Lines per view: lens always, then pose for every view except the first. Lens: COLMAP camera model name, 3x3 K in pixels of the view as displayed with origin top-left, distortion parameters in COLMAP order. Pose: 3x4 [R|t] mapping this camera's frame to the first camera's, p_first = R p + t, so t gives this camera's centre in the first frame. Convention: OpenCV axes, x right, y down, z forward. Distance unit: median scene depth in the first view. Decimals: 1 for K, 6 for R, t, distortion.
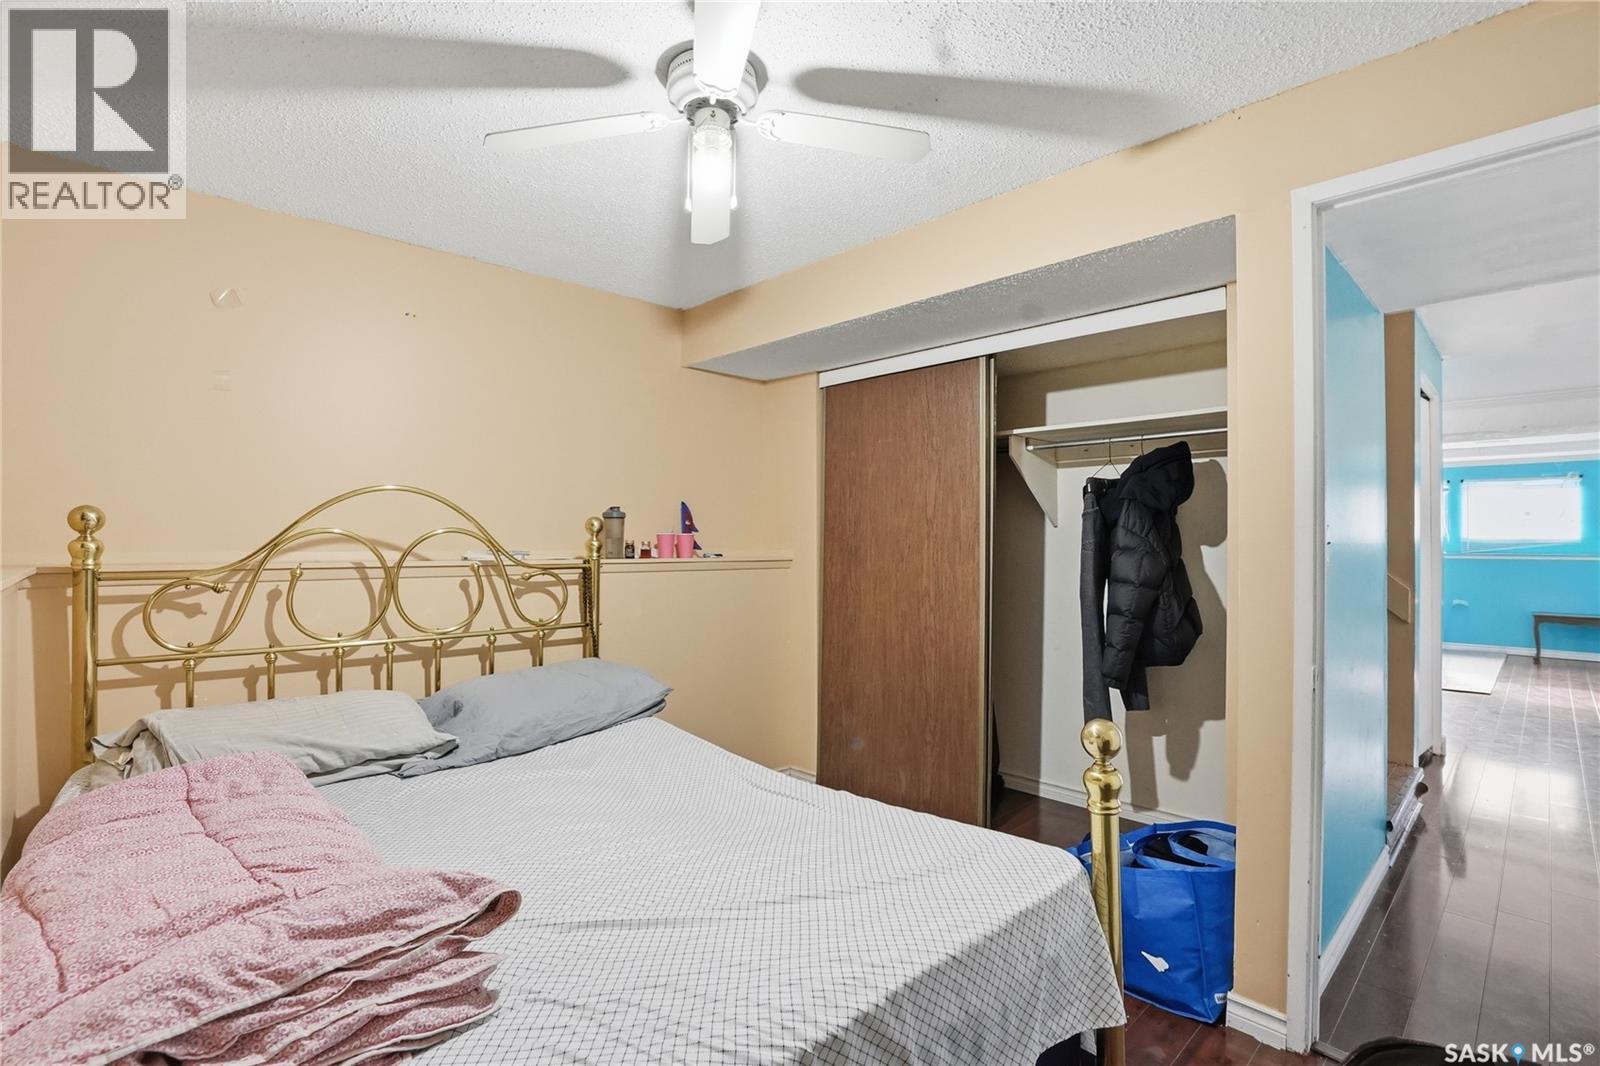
lens RADIAL K [[744.7, 0, 795.7], [0, 744.7, 499.3], [0, 0, 1]] dist [-0.068839, 0.016819]
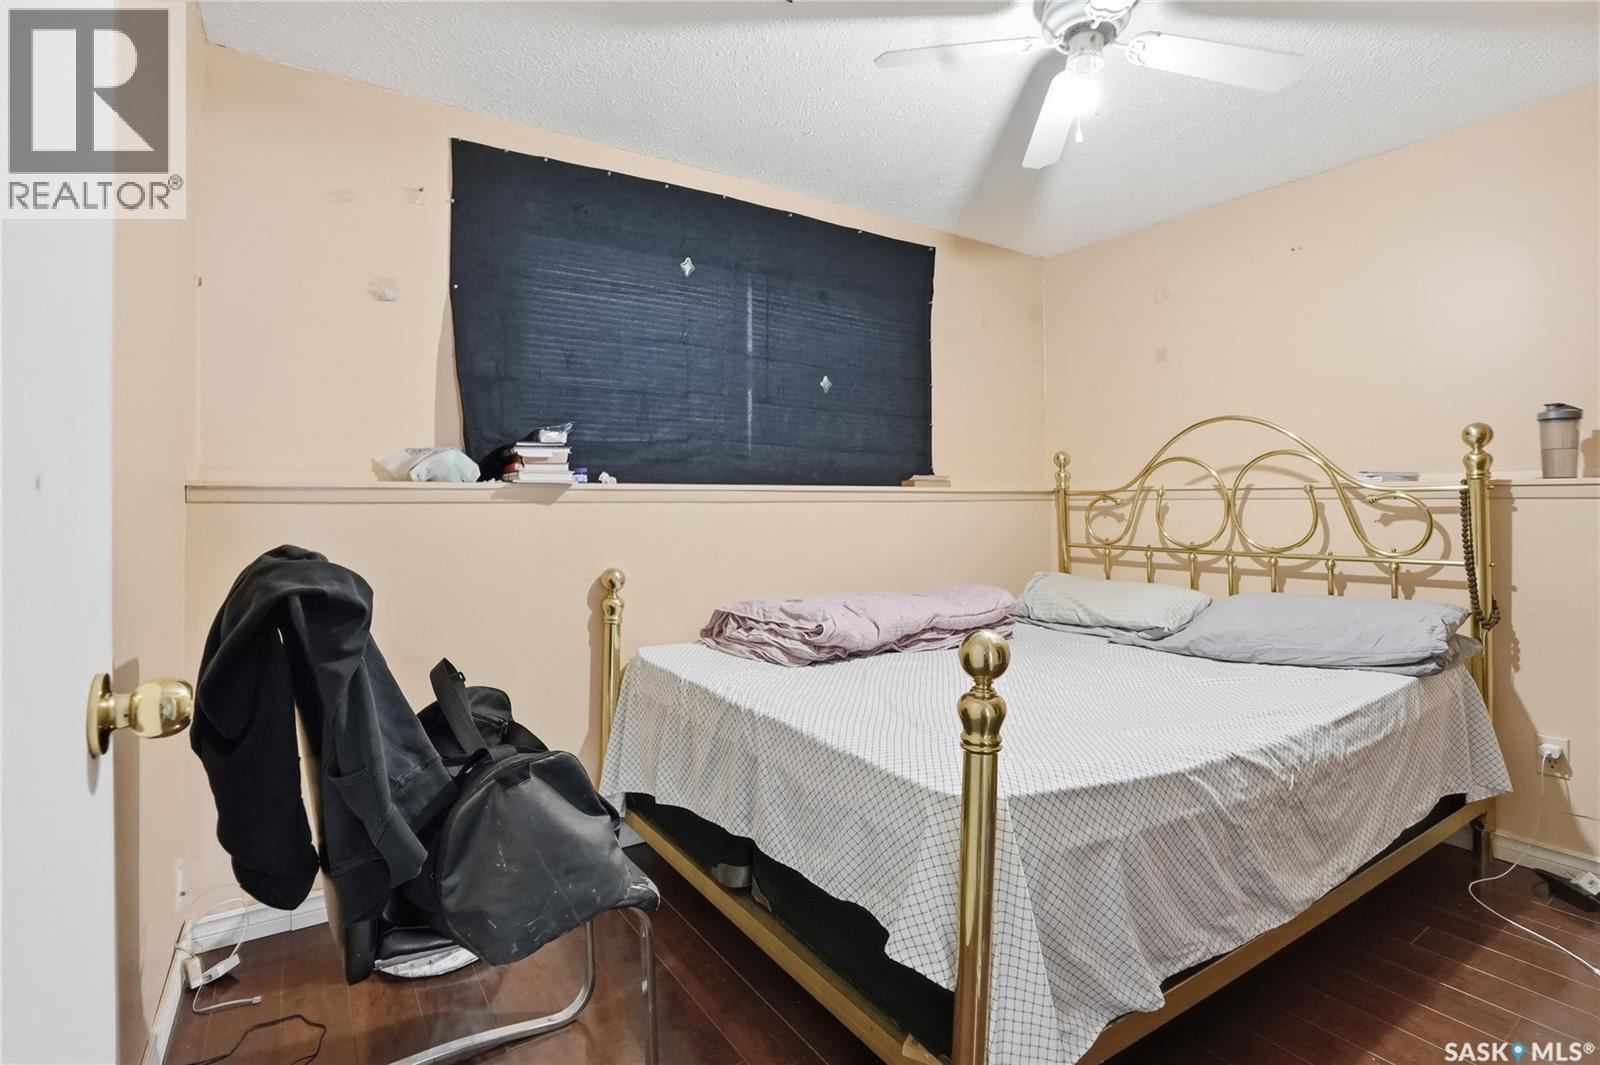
lens RADIAL K [[744.7, 0, 795.7], [0, 744.7, 498.8], [0, 0, 1]] dist [-0.068839, 0.016819]
pose [[-0.155523, -0.006206, -0.987813, 0.795621], [0.052803, 0.998498, -0.014586, 0.109607], [0.986420, -0.054428, -0.154962, 0.618319]]
